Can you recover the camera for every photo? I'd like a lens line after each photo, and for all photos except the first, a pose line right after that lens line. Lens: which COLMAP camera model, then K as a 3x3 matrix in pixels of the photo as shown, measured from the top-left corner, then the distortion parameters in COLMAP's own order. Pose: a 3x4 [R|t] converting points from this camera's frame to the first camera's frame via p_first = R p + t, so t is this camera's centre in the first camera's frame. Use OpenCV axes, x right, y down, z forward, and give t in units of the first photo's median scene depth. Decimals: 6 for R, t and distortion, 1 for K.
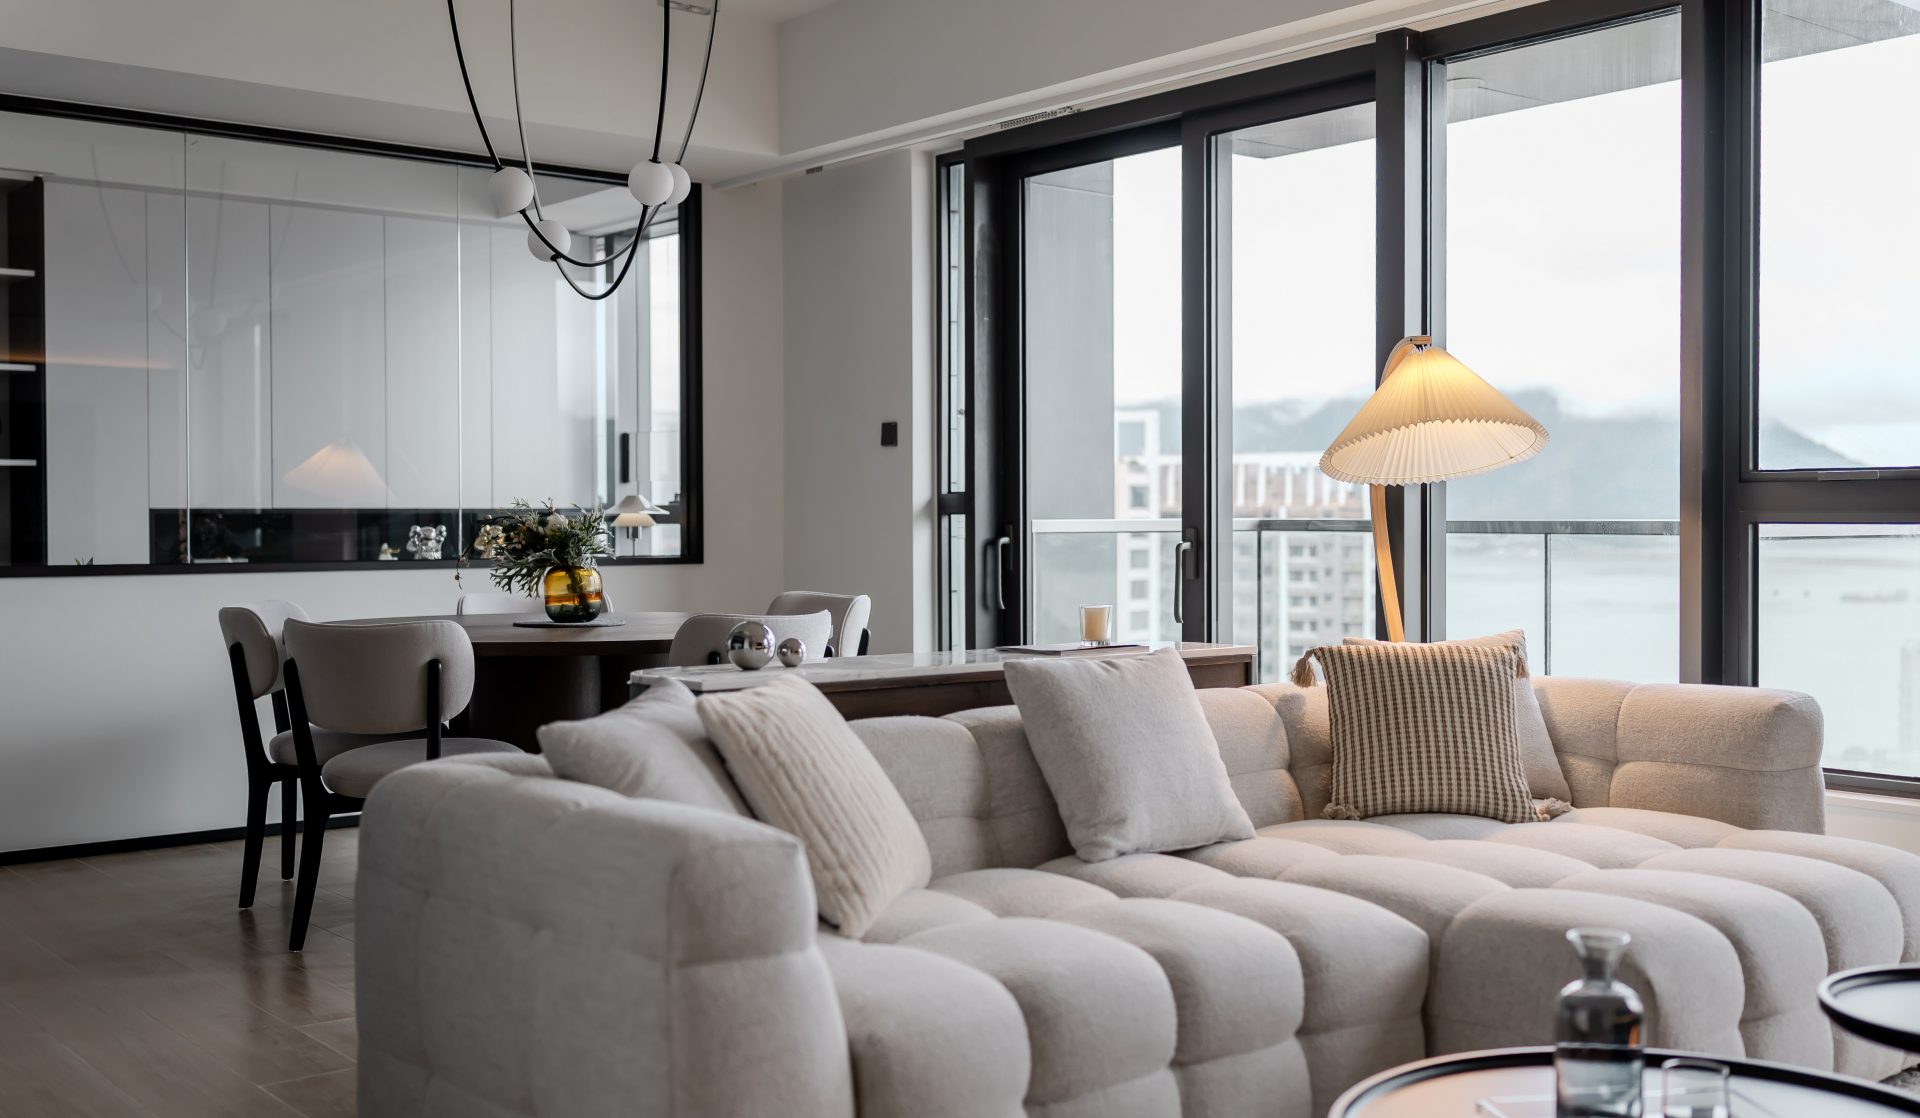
lens RADIAL K [[1972.7, 0, 964.2], [0, 1972.7, 558.0], [0, 0, 1]] dist [-0.047596, 0.000000]
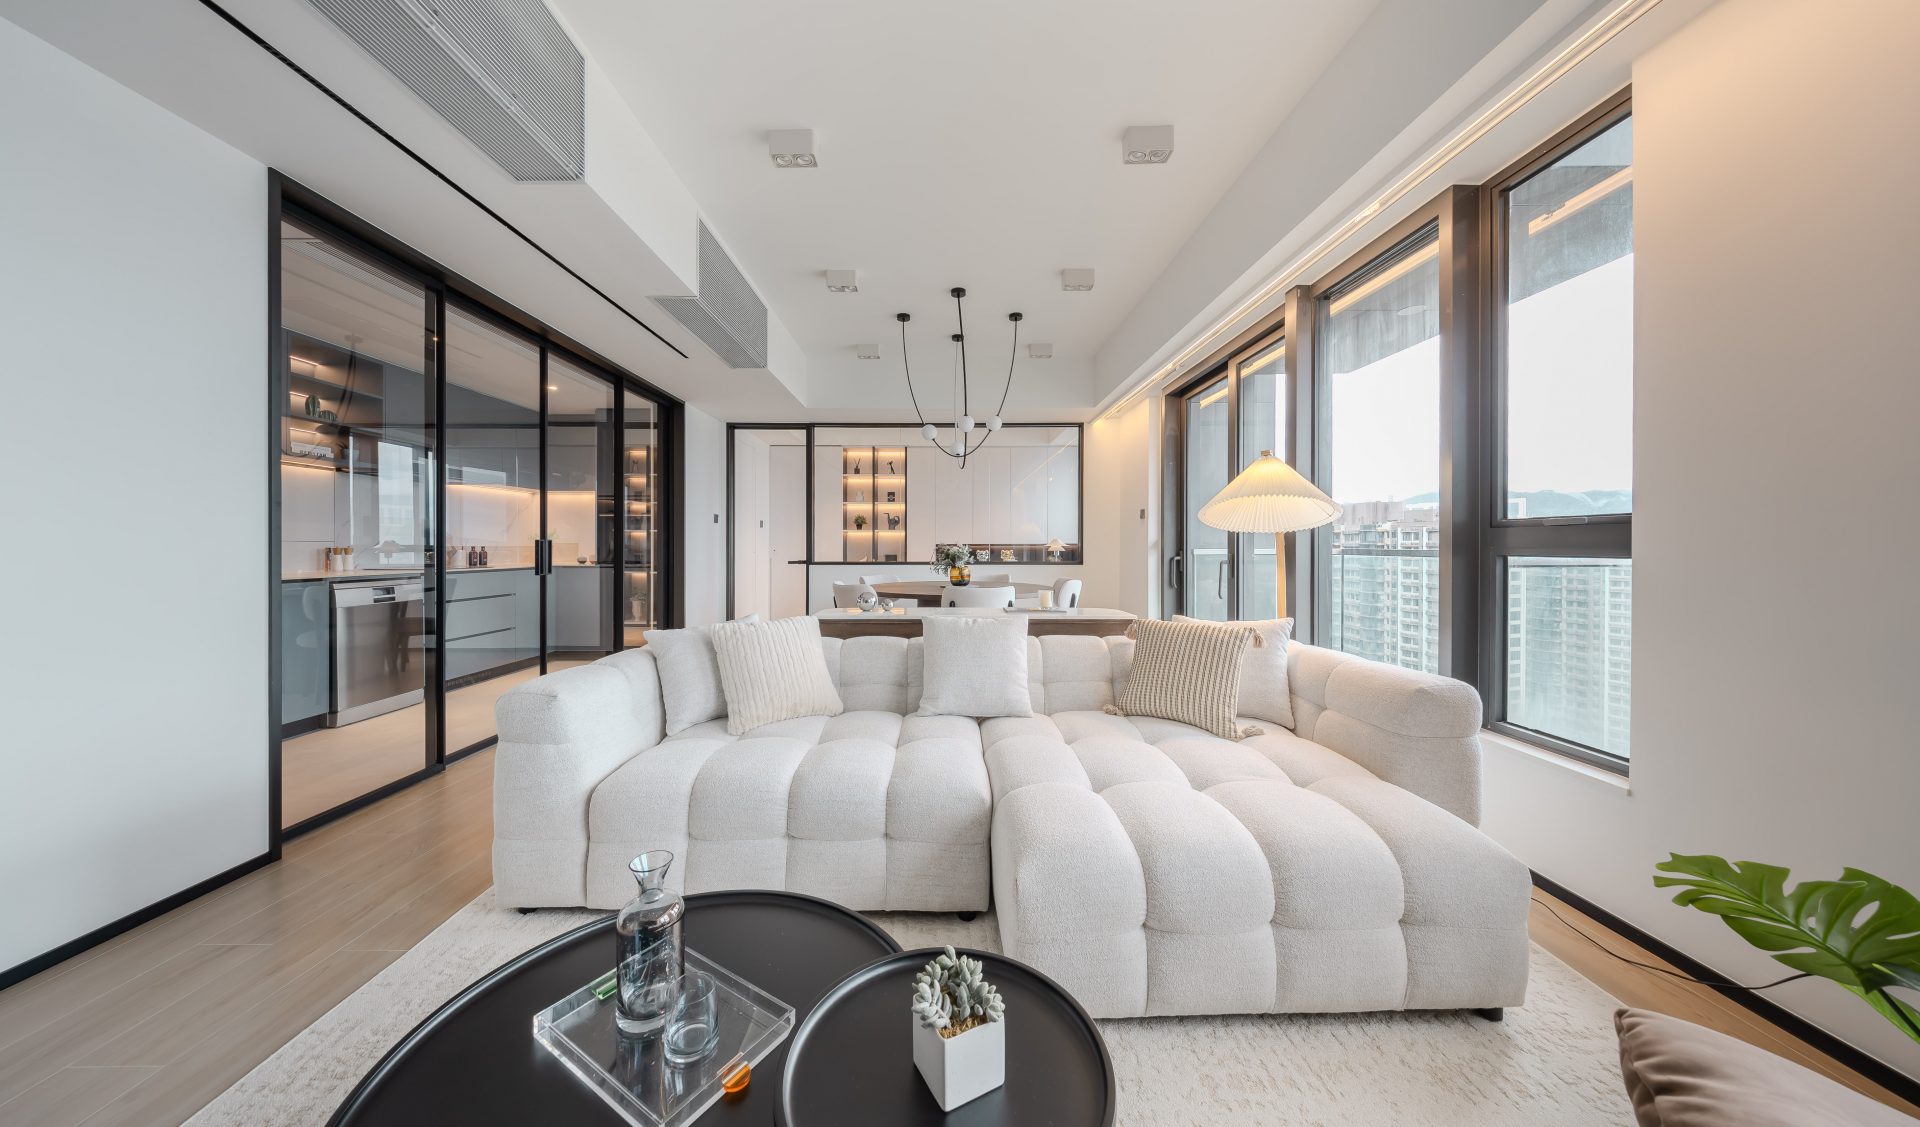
lens RADIAL K [[591.5, 0, 954.6], [0, 591.5, 549.7], [0, 0, 1]] dist [0.011026, 0.000032]
pose [[0.763748, 0.005405, -0.645492, 0.329172], [-0.012457, 0.999902, -0.006366, -0.012823], [0.645394, 0.012903, 0.763741, 0.353430]]
